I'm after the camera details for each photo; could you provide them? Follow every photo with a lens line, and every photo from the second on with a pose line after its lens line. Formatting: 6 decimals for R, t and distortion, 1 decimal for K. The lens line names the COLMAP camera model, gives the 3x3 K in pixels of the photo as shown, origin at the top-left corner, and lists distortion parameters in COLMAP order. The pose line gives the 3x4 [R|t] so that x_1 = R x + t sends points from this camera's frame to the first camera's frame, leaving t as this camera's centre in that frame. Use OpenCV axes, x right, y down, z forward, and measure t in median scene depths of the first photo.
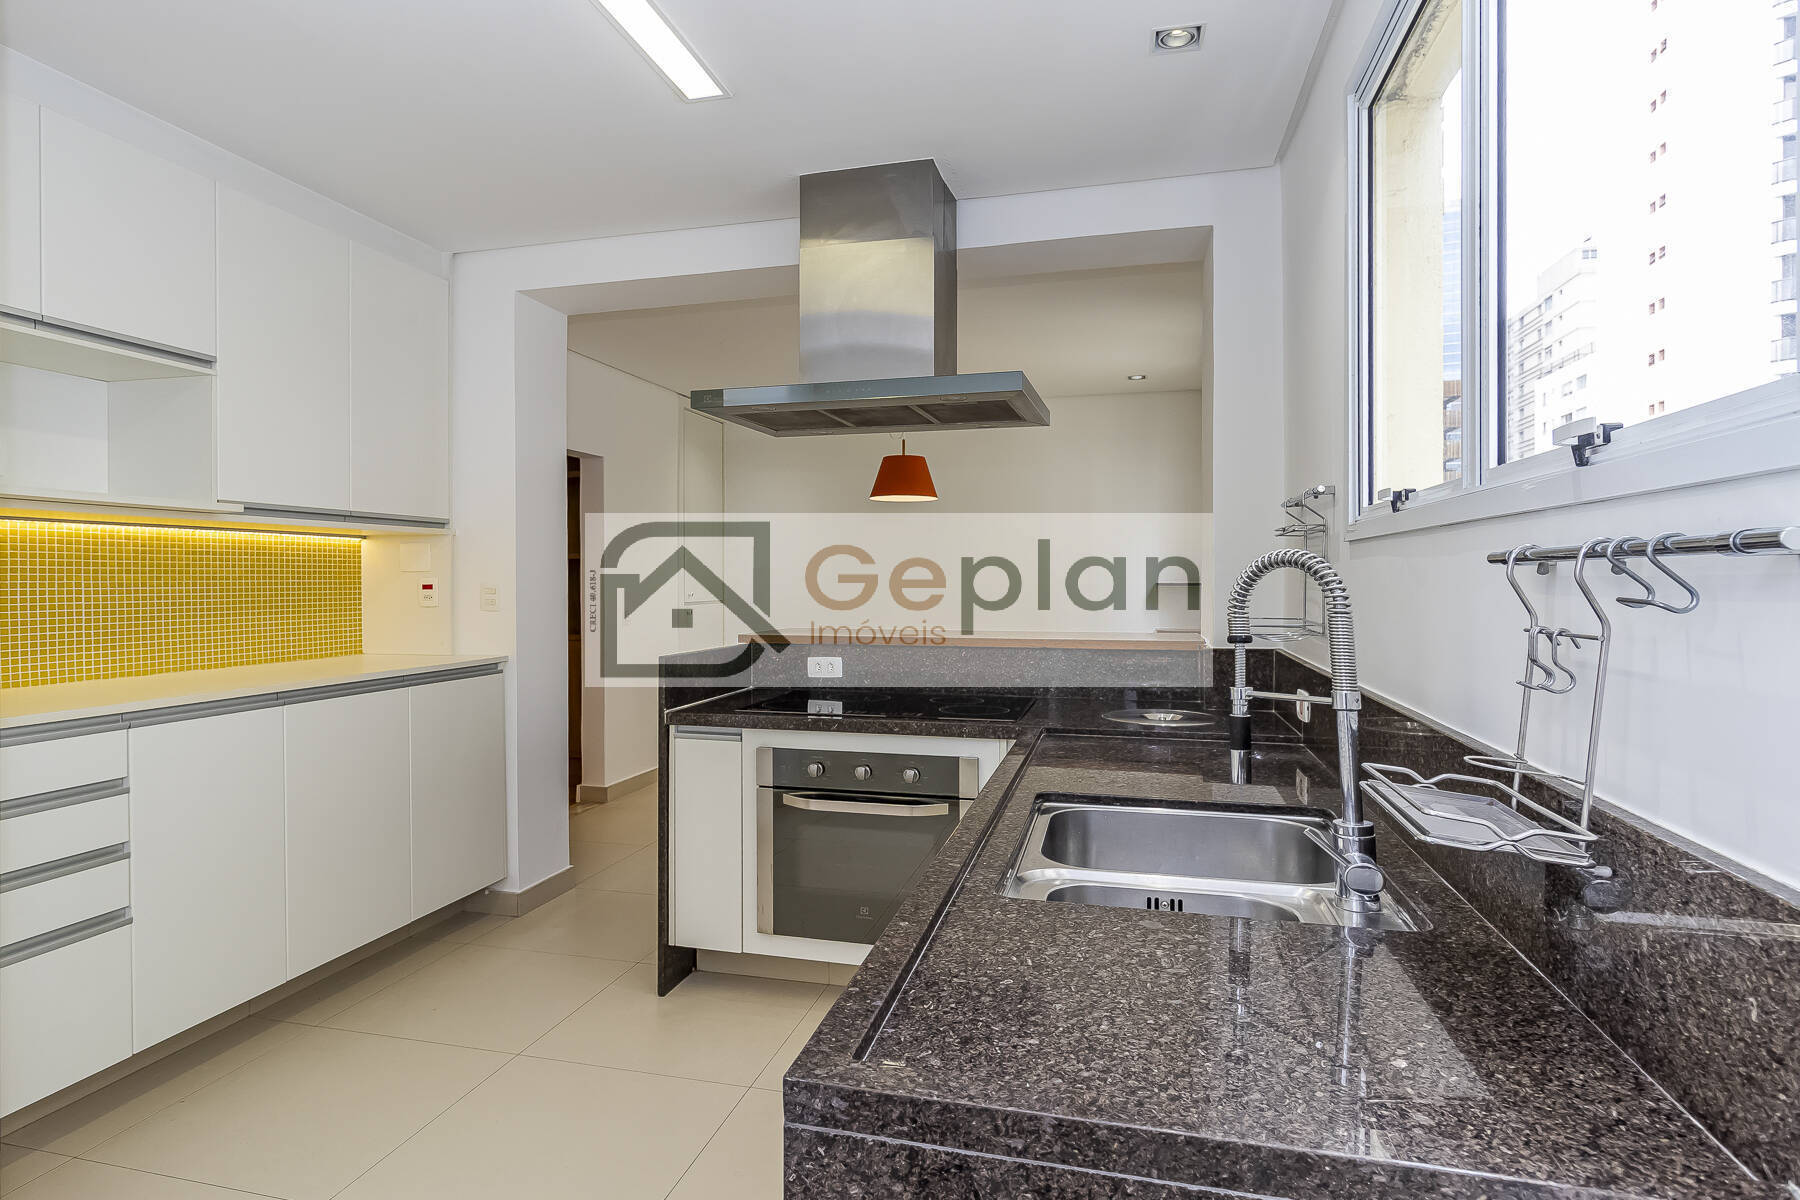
lens RADIAL K [[891.8, 0, 857.9], [0, 891.8, 587.4], [0, 0, 1]] dist [0.000973, 0.000226]
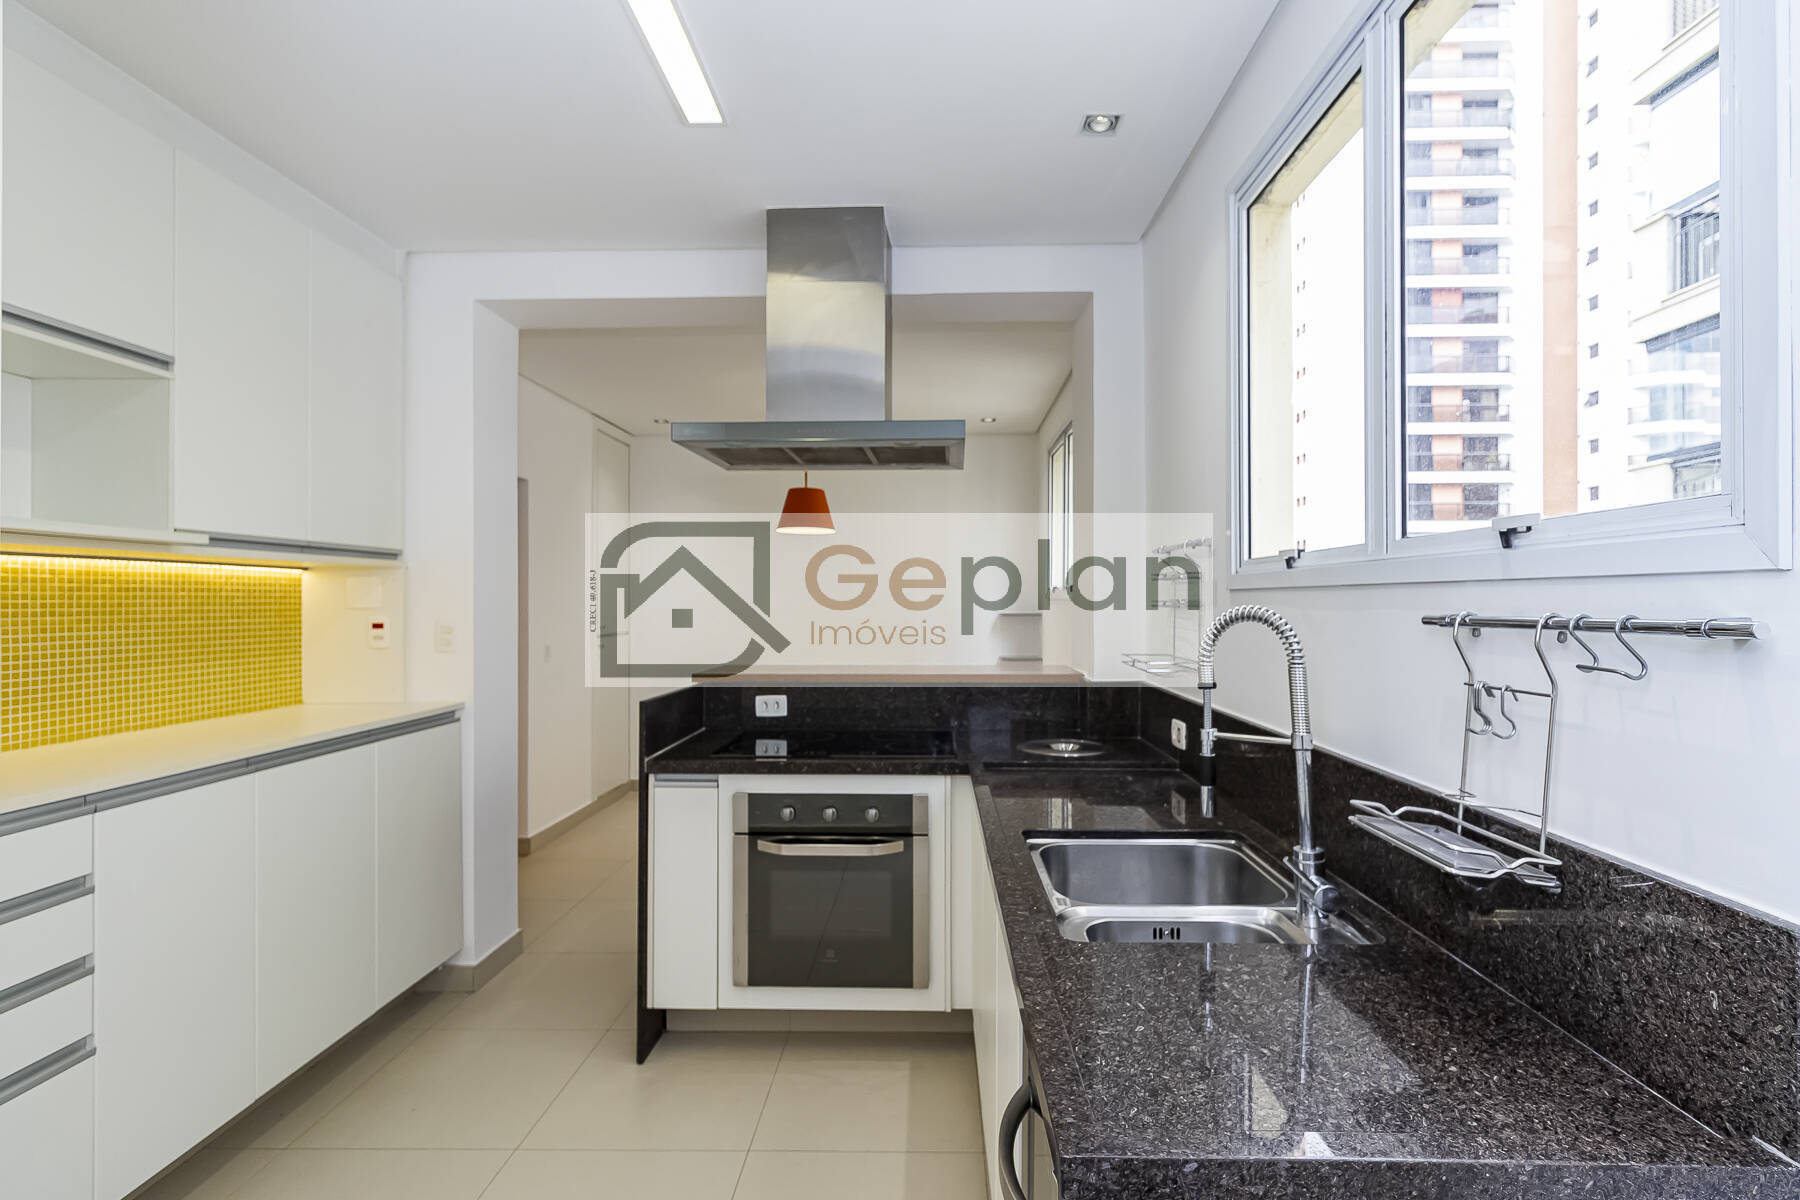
lens RADIAL K [[883.8, 0, 900.0], [0, 883.8, 600.0], [0, 0, 1]] dist [0.009683, -0.000301]
pose [[0.970409, 0.021132, 0.240542, -0.236409], [-0.018492, 0.999741, -0.013230, -0.029896], [-0.240760, 0.008390, 0.970549, 0.027163]]
